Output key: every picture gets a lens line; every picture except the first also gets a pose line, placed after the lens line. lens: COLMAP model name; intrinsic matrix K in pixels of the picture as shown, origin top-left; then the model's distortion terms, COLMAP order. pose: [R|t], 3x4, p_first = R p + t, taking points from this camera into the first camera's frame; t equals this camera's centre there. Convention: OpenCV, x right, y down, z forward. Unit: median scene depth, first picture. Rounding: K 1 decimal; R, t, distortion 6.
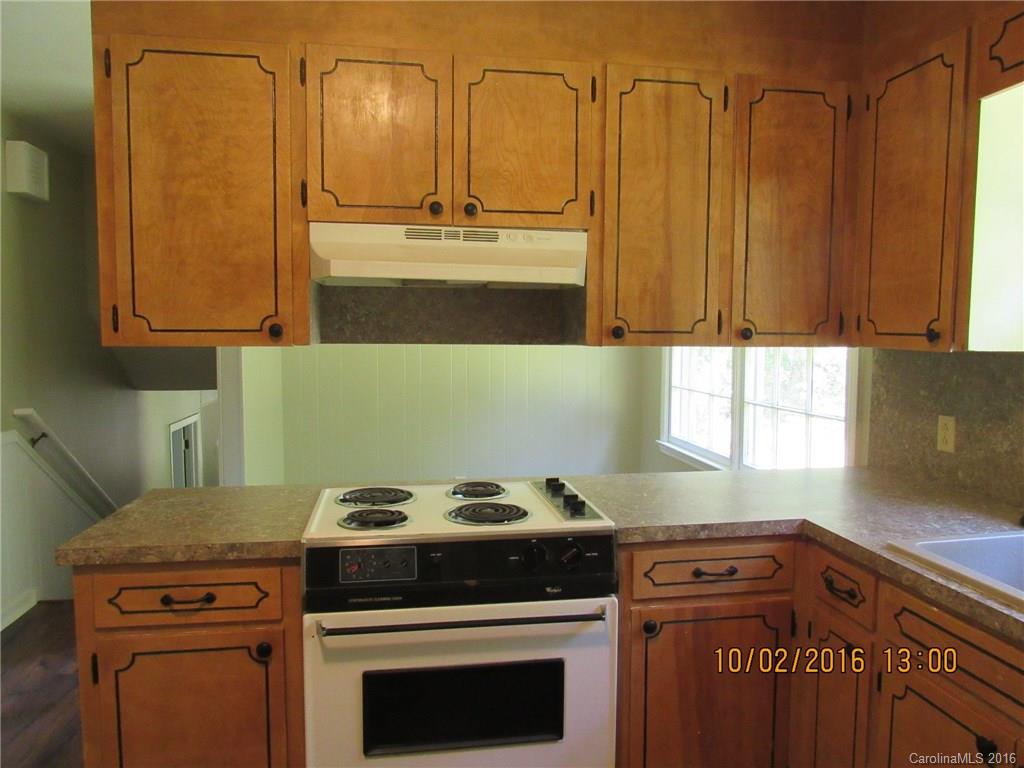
lens RADIAL K [[732.3, 0, 512.8], [0, 732.3, 384.8], [0, 0, 1]] dist [-0.021820, -0.001912]
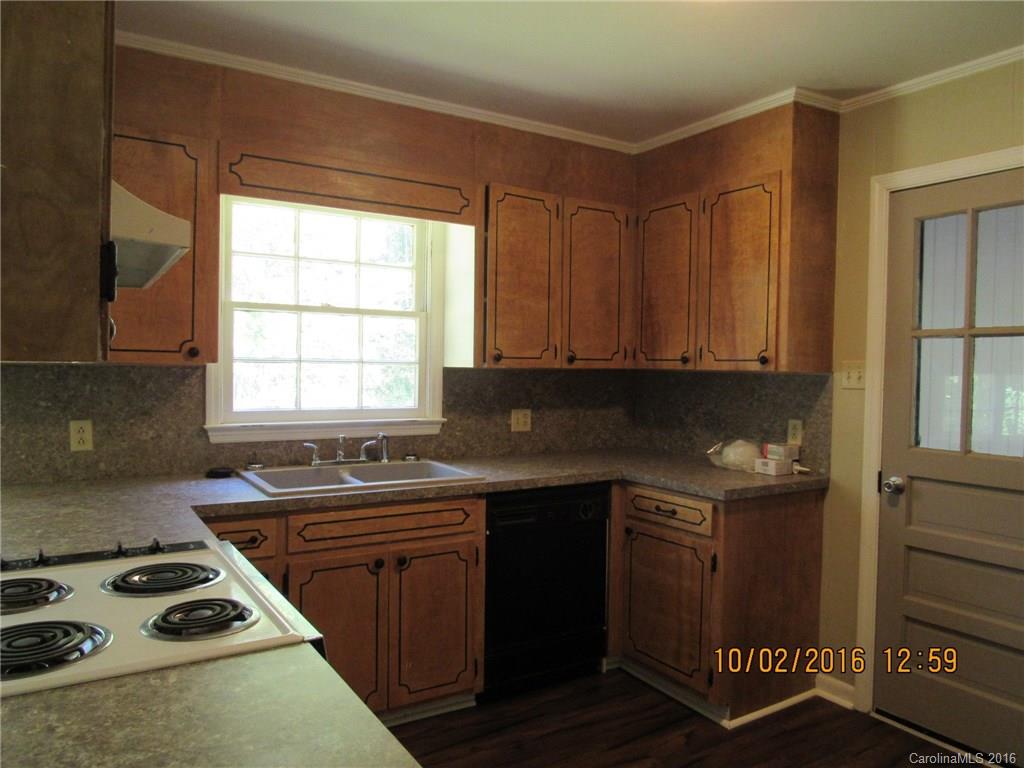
lens RADIAL K [[732.3, 0, 515.4], [0, 732.3, 383.7], [0, 0, 1]] dist [-0.021820, -0.001912]
pose [[-0.388576, -0.035626, 0.920728, -0.799573], [0.054956, 0.996577, 0.061754, -0.053205], [-0.919776, 0.074595, -0.385288, 0.853306]]
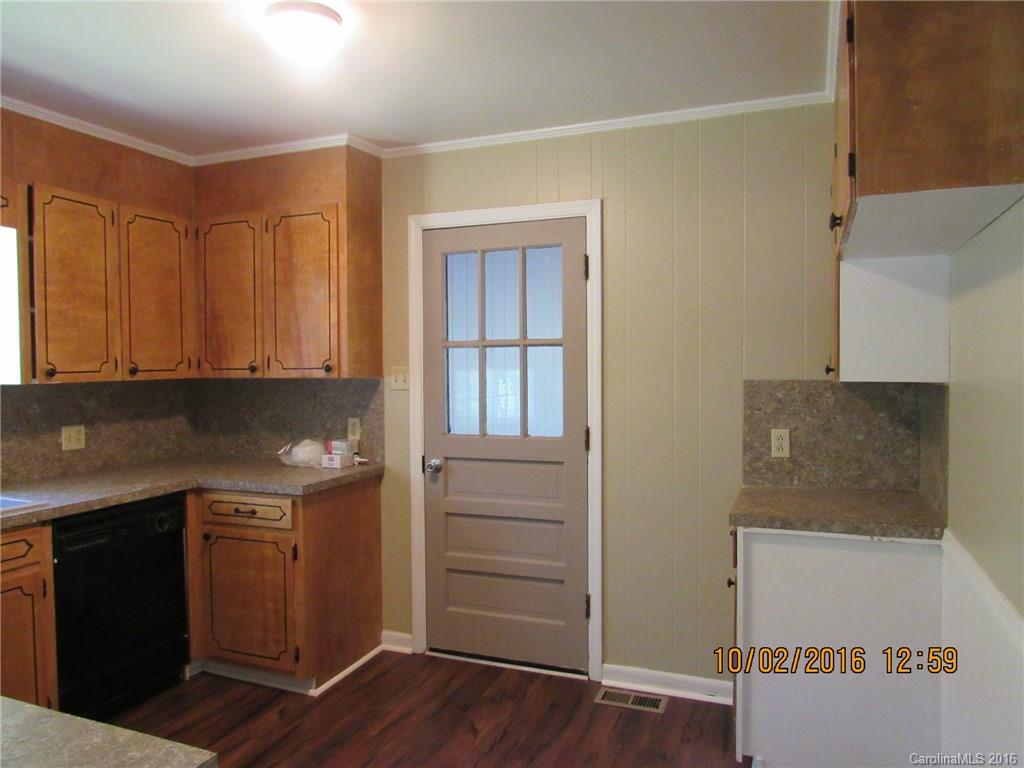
lens RADIAL K [[732.3, 0, 510.8], [0, 732.3, 383.7], [0, 0, 1]] dist [-0.021820, -0.001912]
pose [[-0.853118, -0.013583, 0.521542, -0.864014], [0.045112, 0.993996, 0.099681, -0.091188], [-0.519764, 0.108567, -0.847383, 1.013160]]
